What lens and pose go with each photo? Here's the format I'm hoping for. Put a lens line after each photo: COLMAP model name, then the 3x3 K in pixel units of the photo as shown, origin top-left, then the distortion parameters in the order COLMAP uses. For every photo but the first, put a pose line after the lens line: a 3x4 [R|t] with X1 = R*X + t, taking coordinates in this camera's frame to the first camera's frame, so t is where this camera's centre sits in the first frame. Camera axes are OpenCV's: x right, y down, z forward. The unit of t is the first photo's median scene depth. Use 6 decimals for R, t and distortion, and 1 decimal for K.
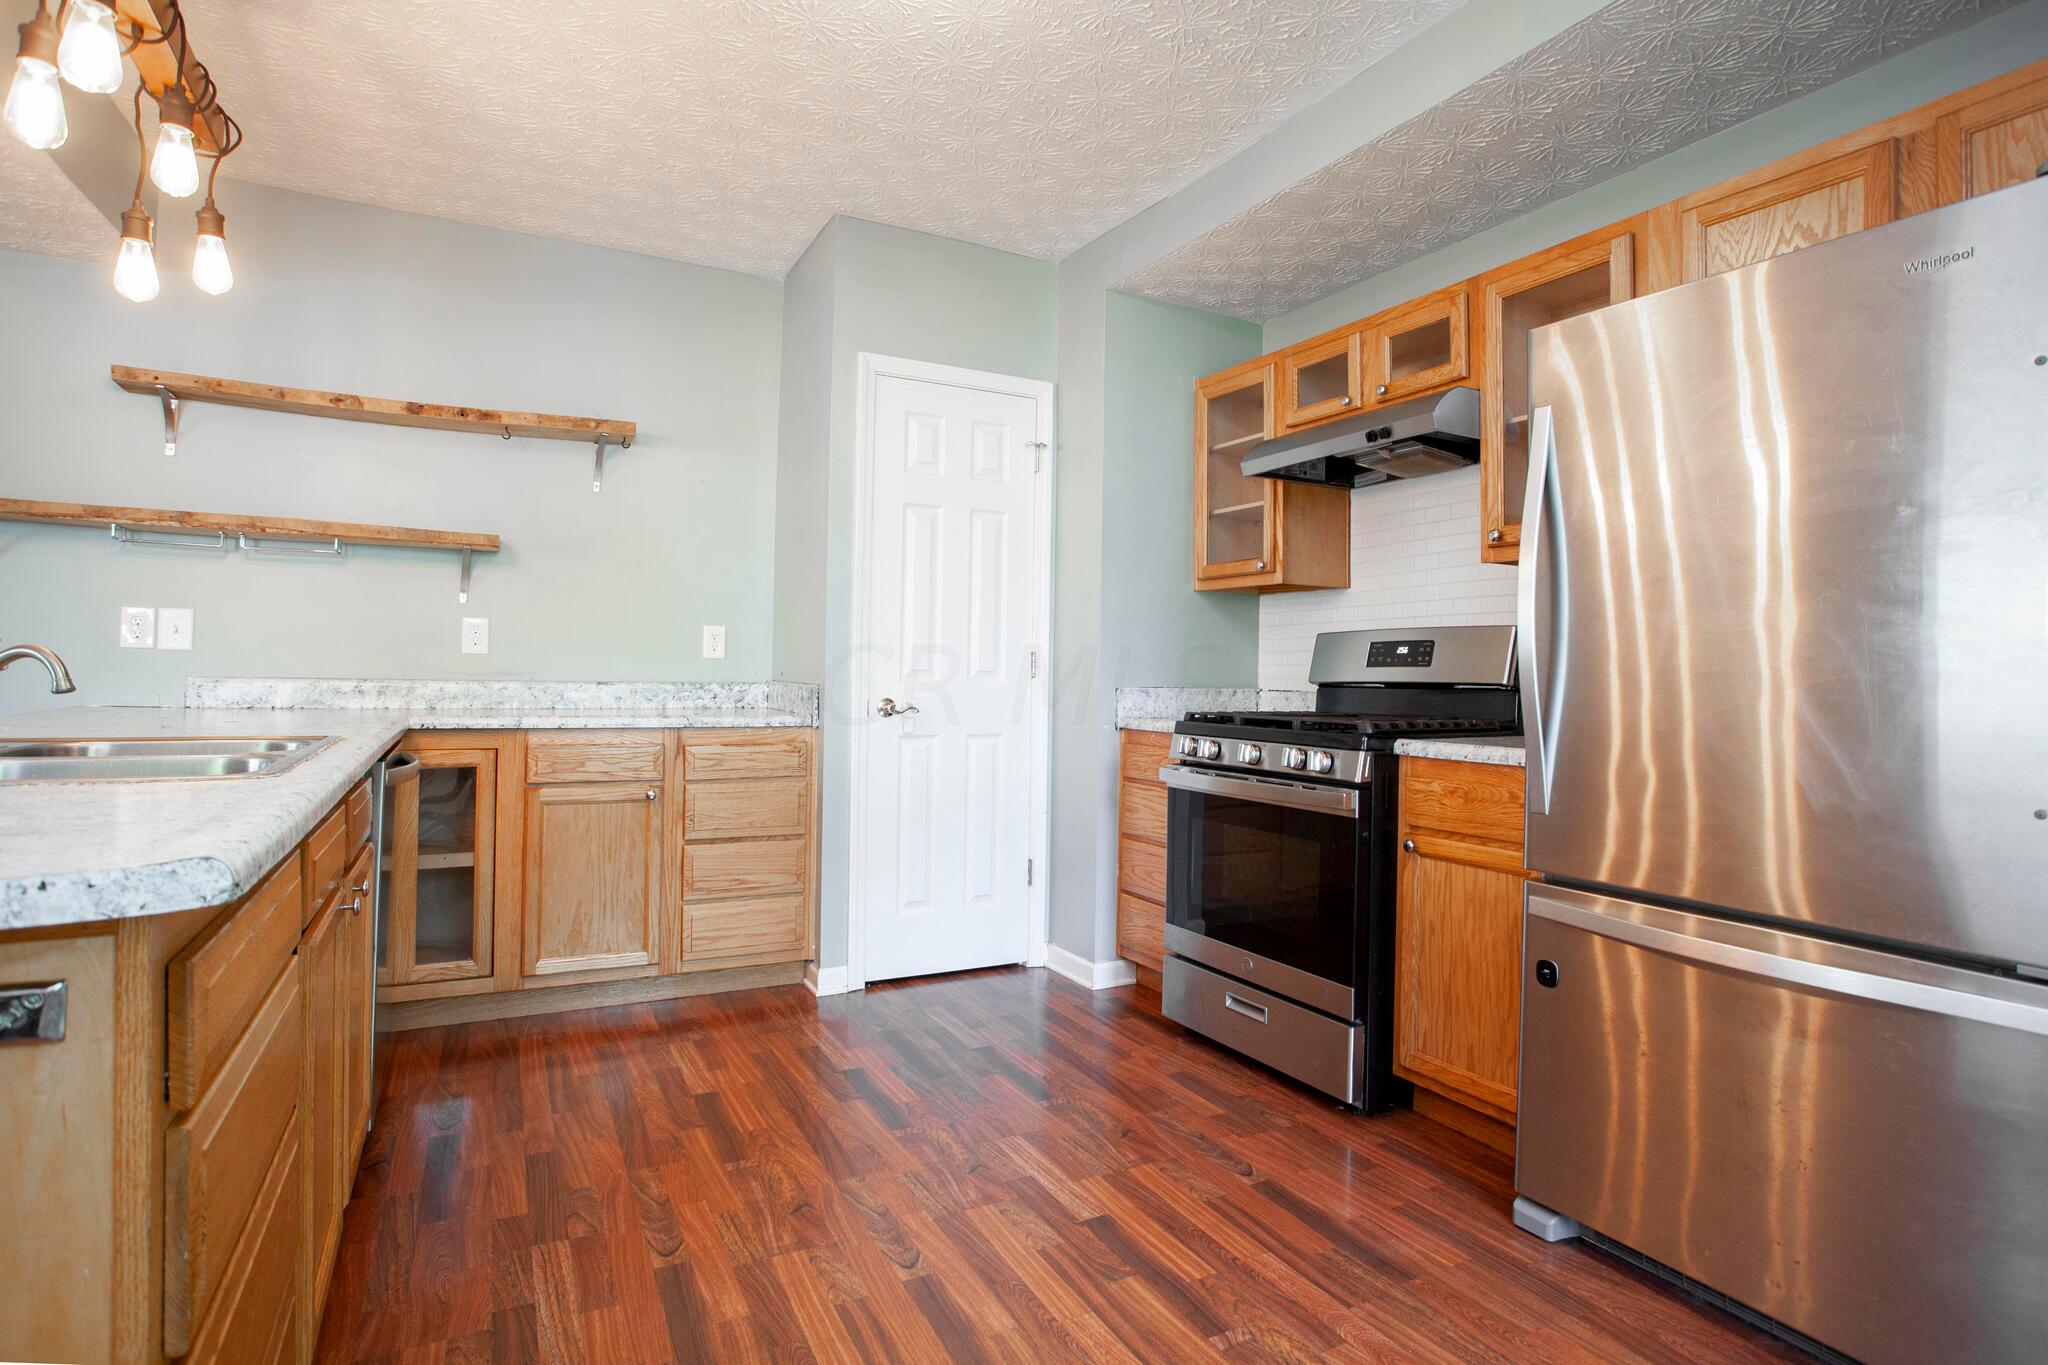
lens RADIAL K [[1038.4, 0, 1023.1], [0, 1038.4, 655.0], [0, 0, 1]] dist [-0.083341, 0.040218]
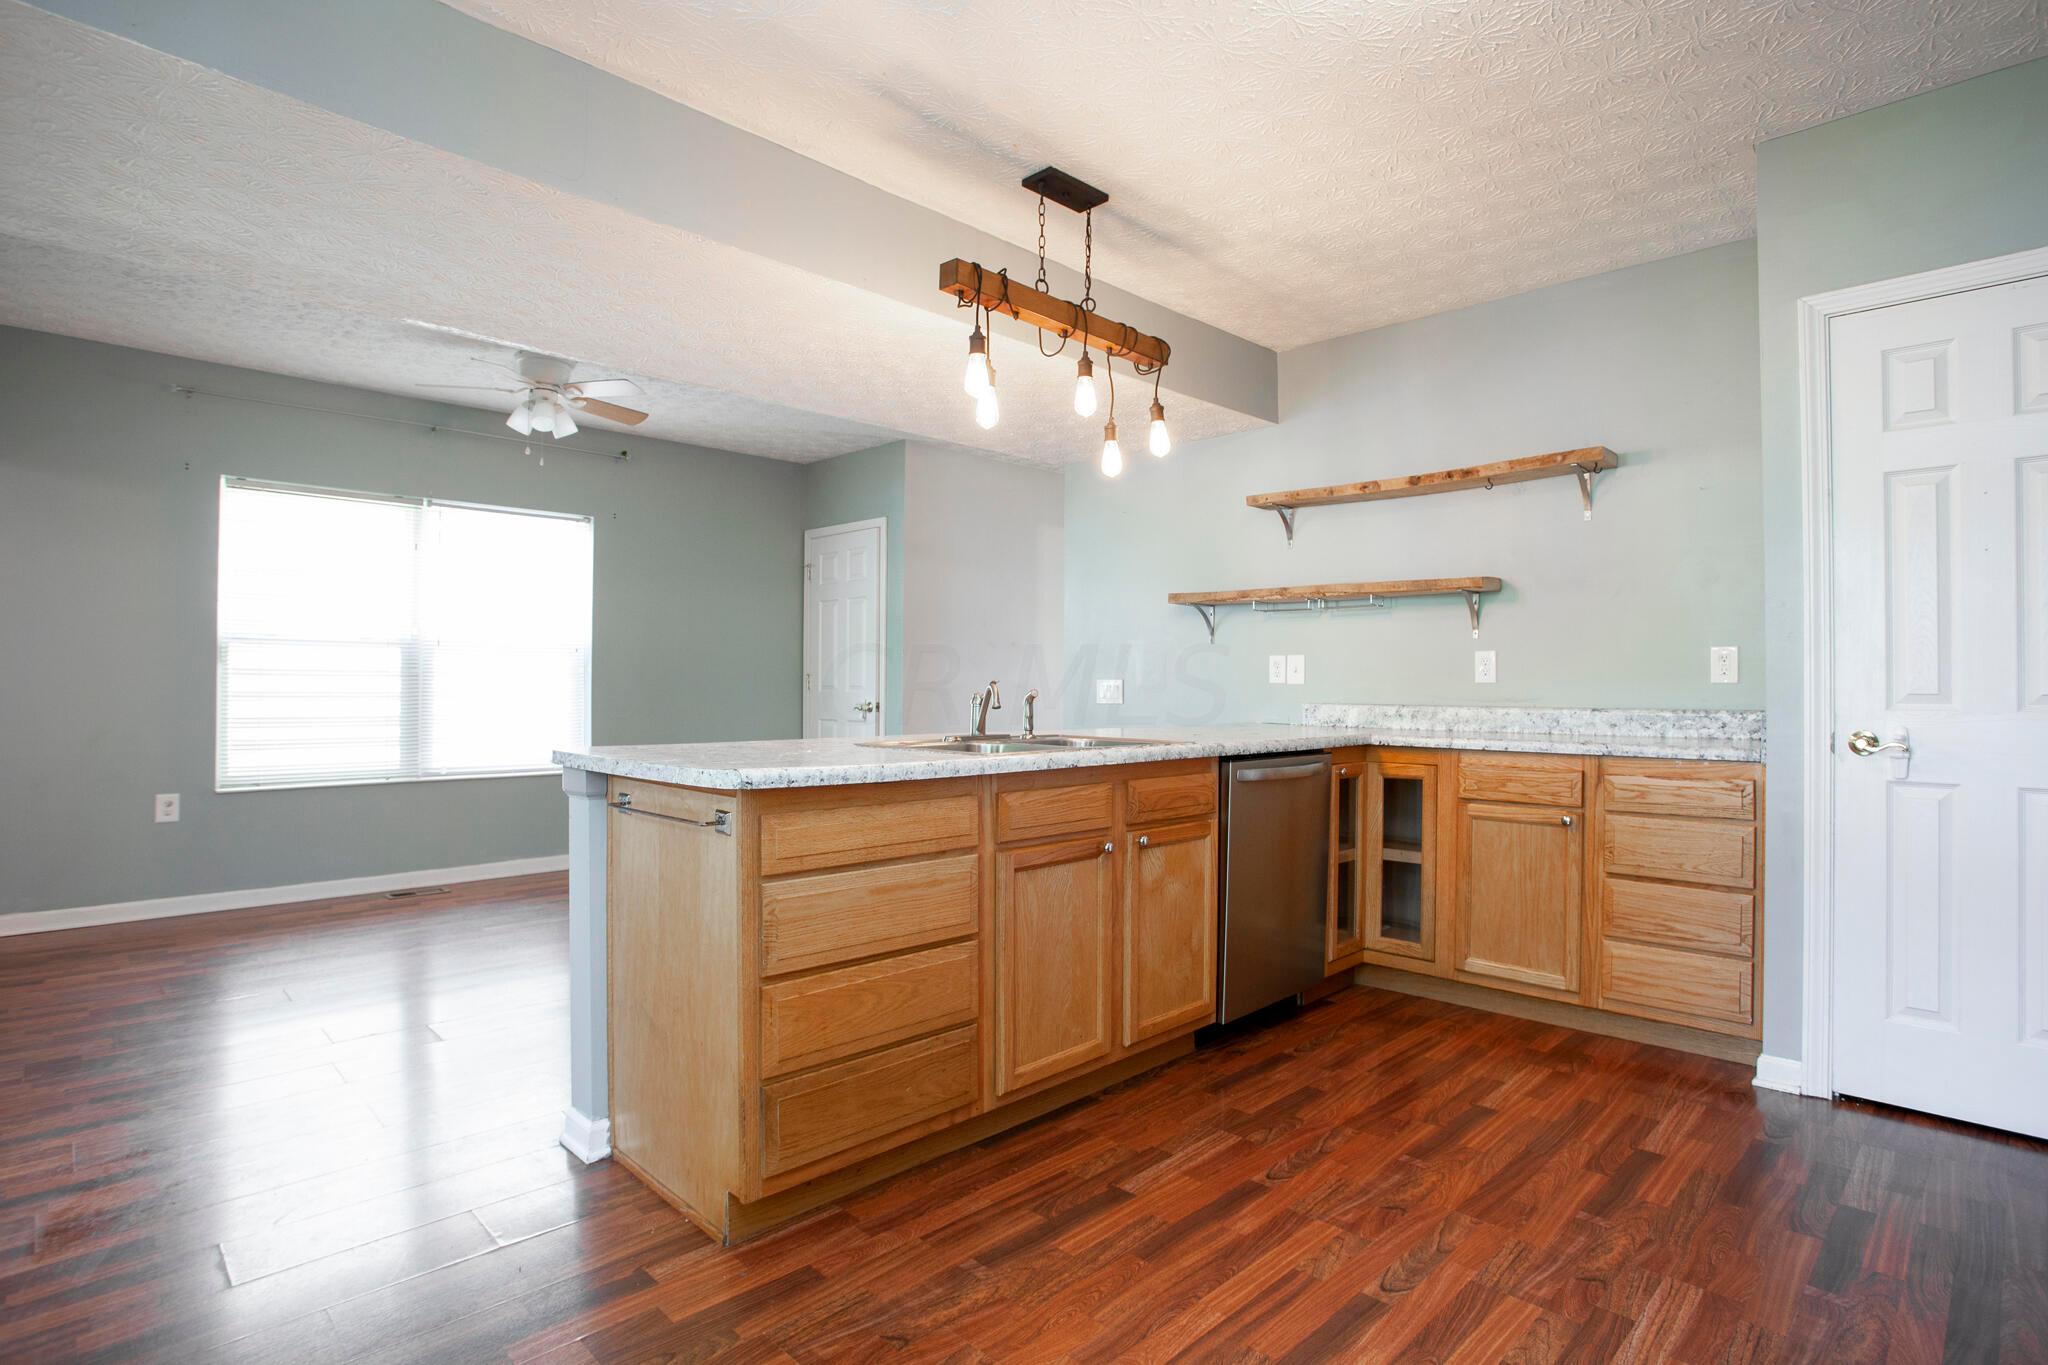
lens RADIAL K [[1002.1, 0, 1027.6], [0, 1002.1, 679.4], [0, 0, 1]] dist [-0.076188, 0.029849]
pose [[0.297950, -0.021683, -0.954335, 0.395424], [0.015153, 0.999723, -0.017983, 0.007507], [0.954461, -0.009103, 0.298197, 0.212431]]
